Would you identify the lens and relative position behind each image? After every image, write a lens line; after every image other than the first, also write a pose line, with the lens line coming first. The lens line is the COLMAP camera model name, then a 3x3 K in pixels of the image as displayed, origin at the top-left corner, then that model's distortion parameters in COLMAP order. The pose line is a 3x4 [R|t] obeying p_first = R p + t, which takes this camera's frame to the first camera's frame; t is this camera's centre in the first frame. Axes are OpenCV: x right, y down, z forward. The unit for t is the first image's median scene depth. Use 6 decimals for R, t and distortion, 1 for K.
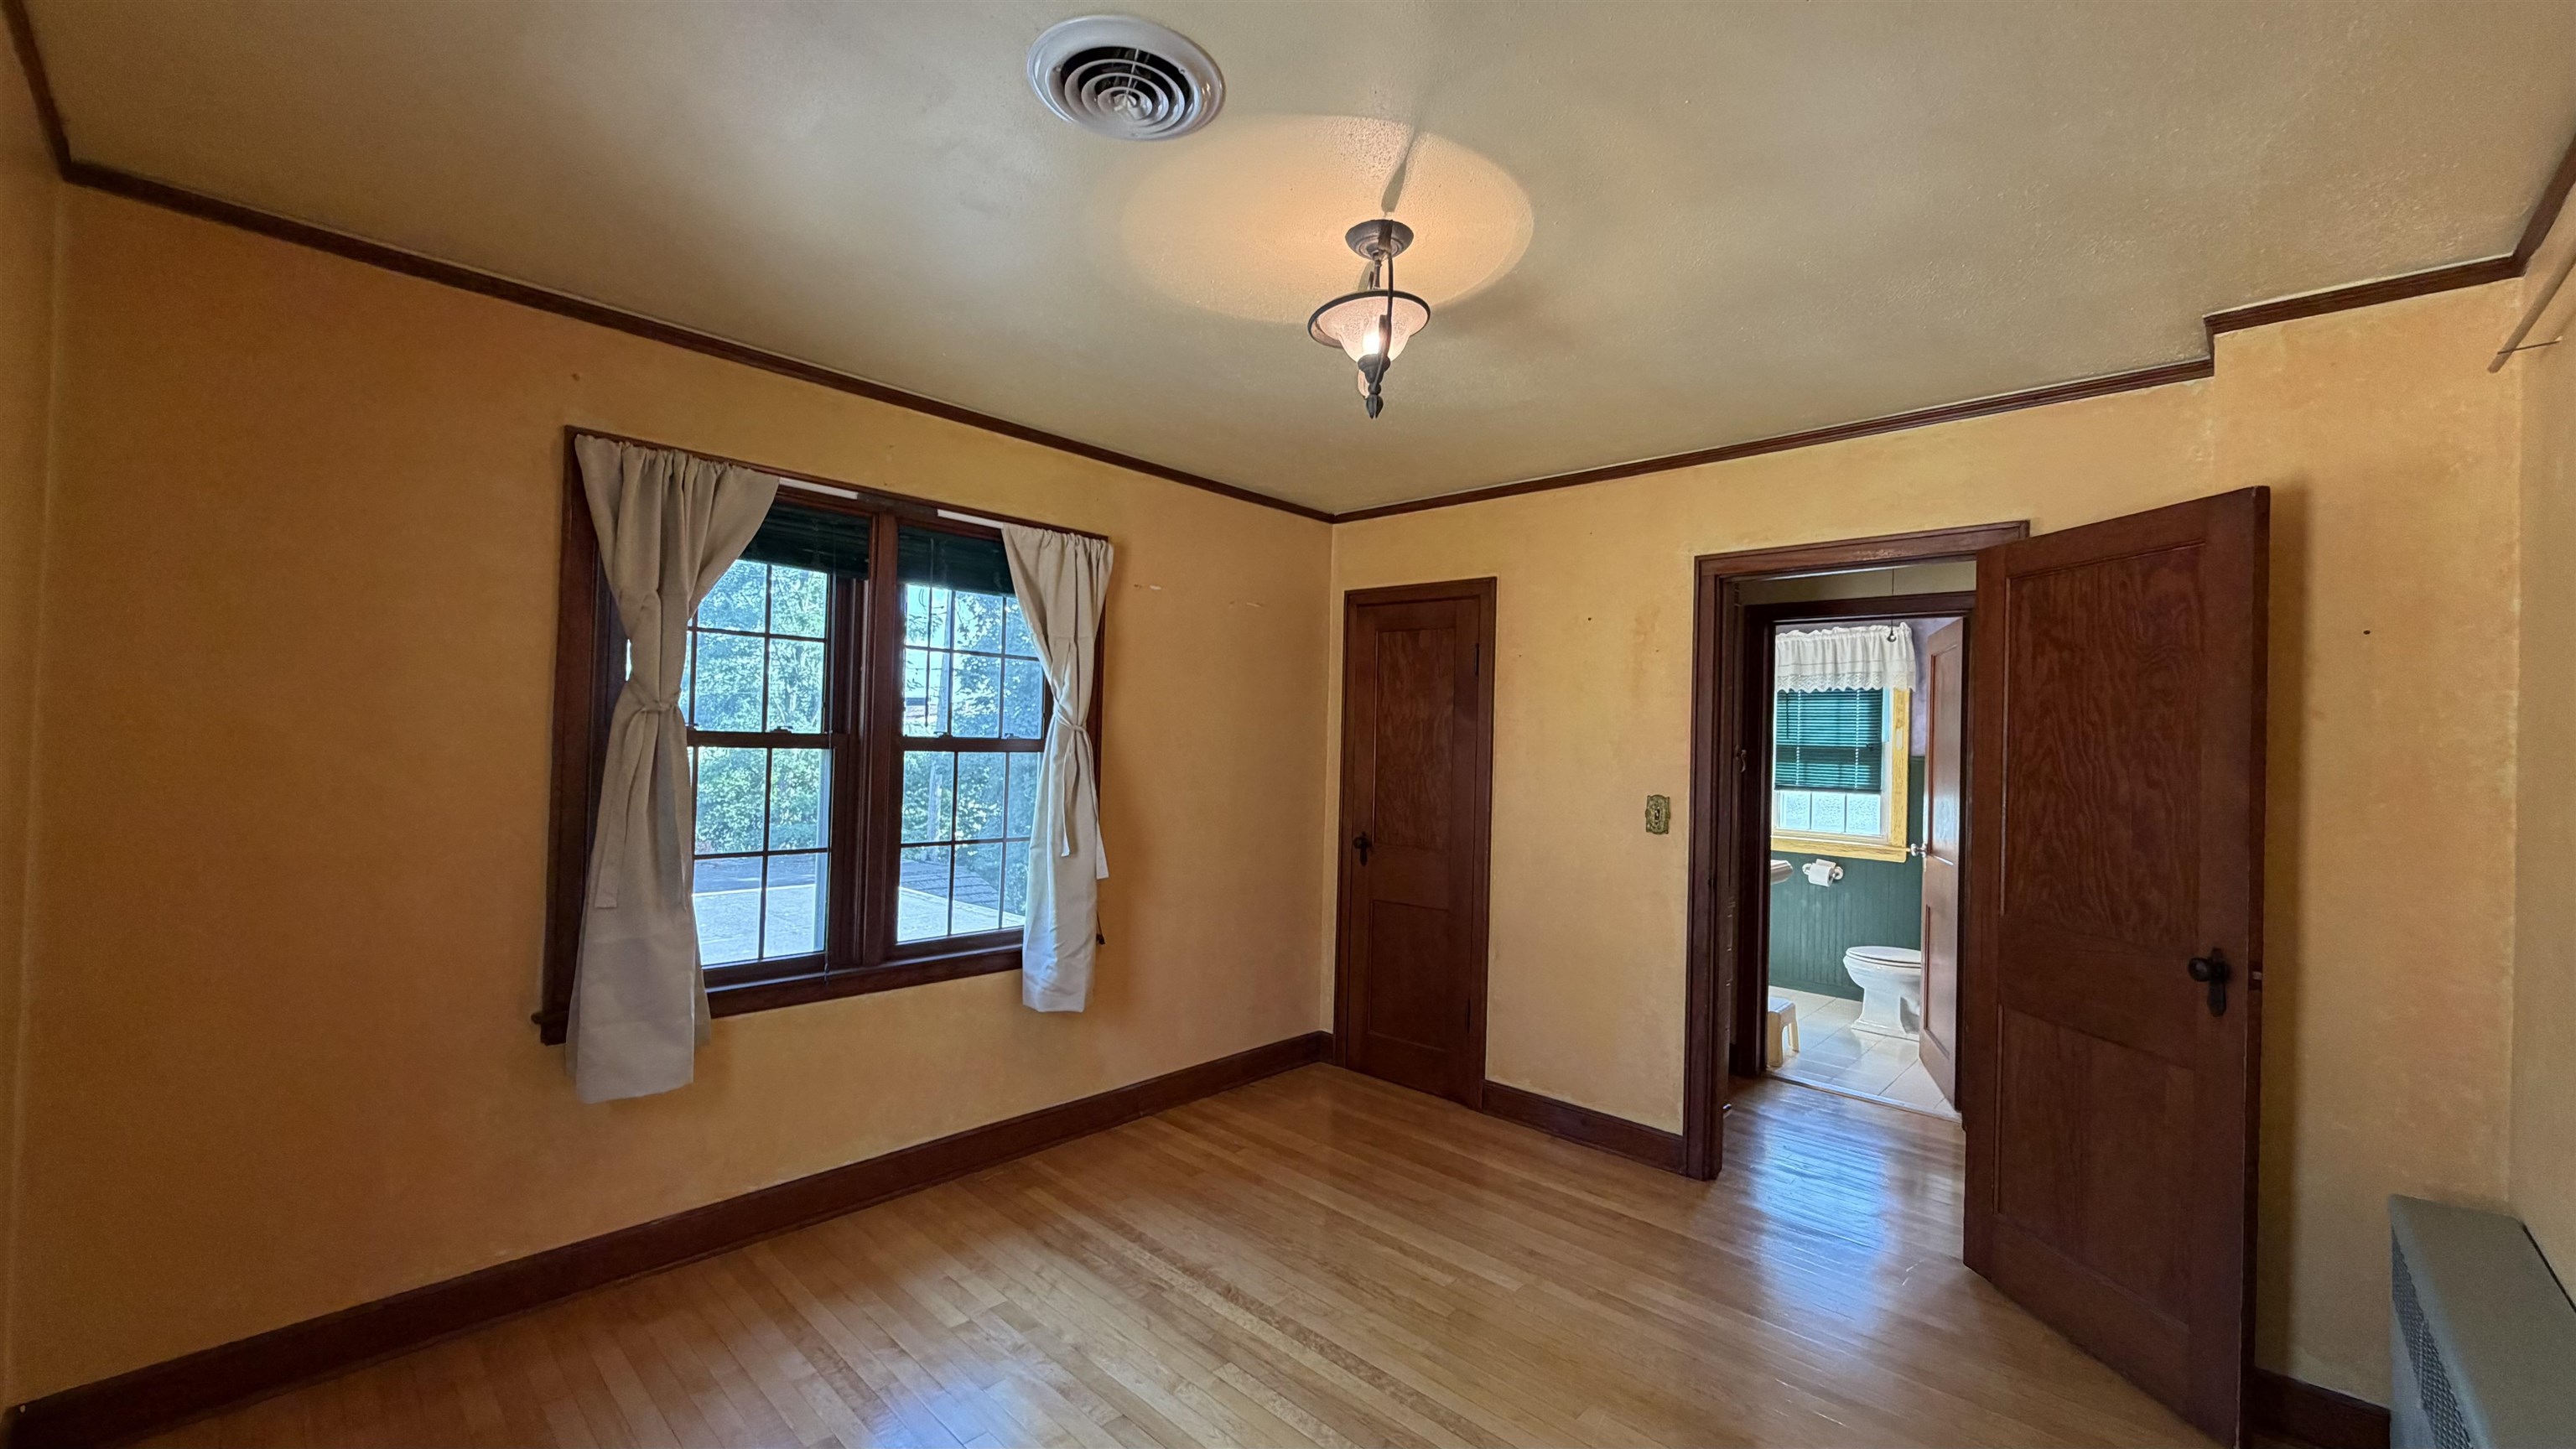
lens RADIAL K [[1029.5, 0, 1288.9], [0, 1029.5, 737.8], [0, 0, 1]] dist [0.000474, -0.000133]
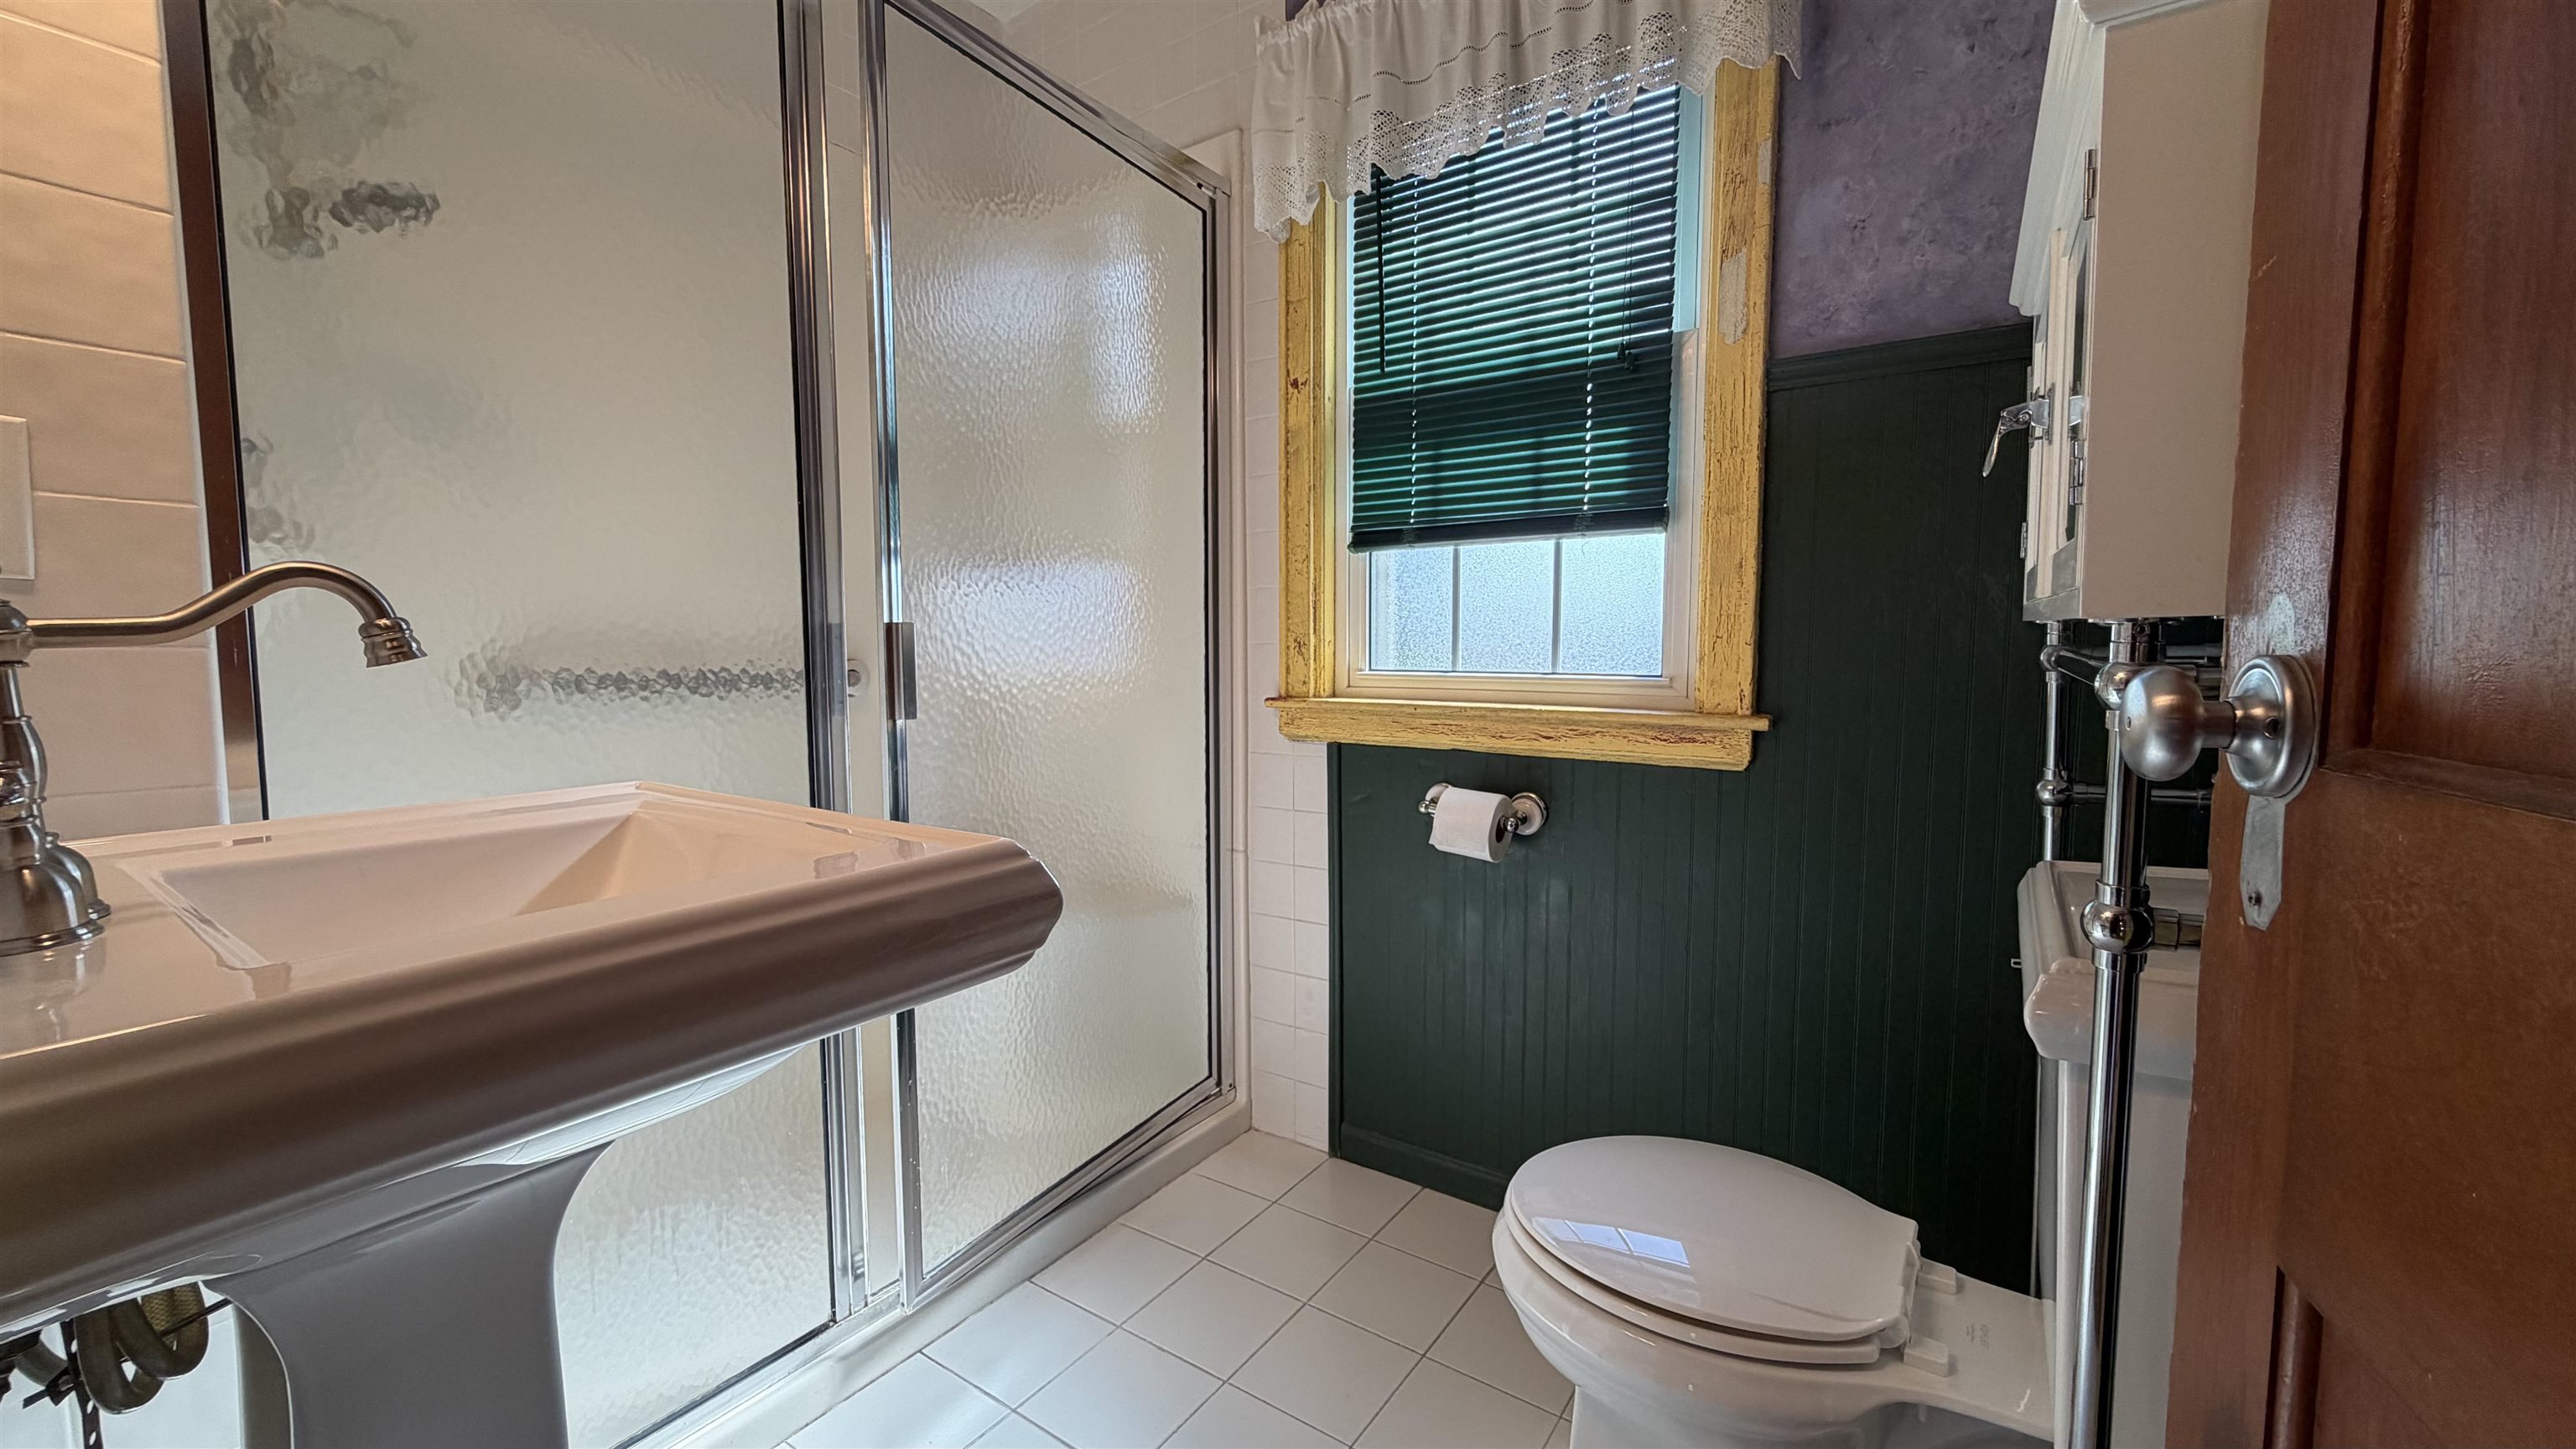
lens RADIAL K [[1029.5, 0, 1281.6], [0, 1029.5, 729.6], [0, 0, 1]] dist [0.000474, -0.000133]
pose [[0.988621, -0.029965, 0.147415, 0.428881], [0.018114, 0.996543, 0.081086, 0.084908], [-0.149335, -0.077493, 0.985745, 0.735982]]
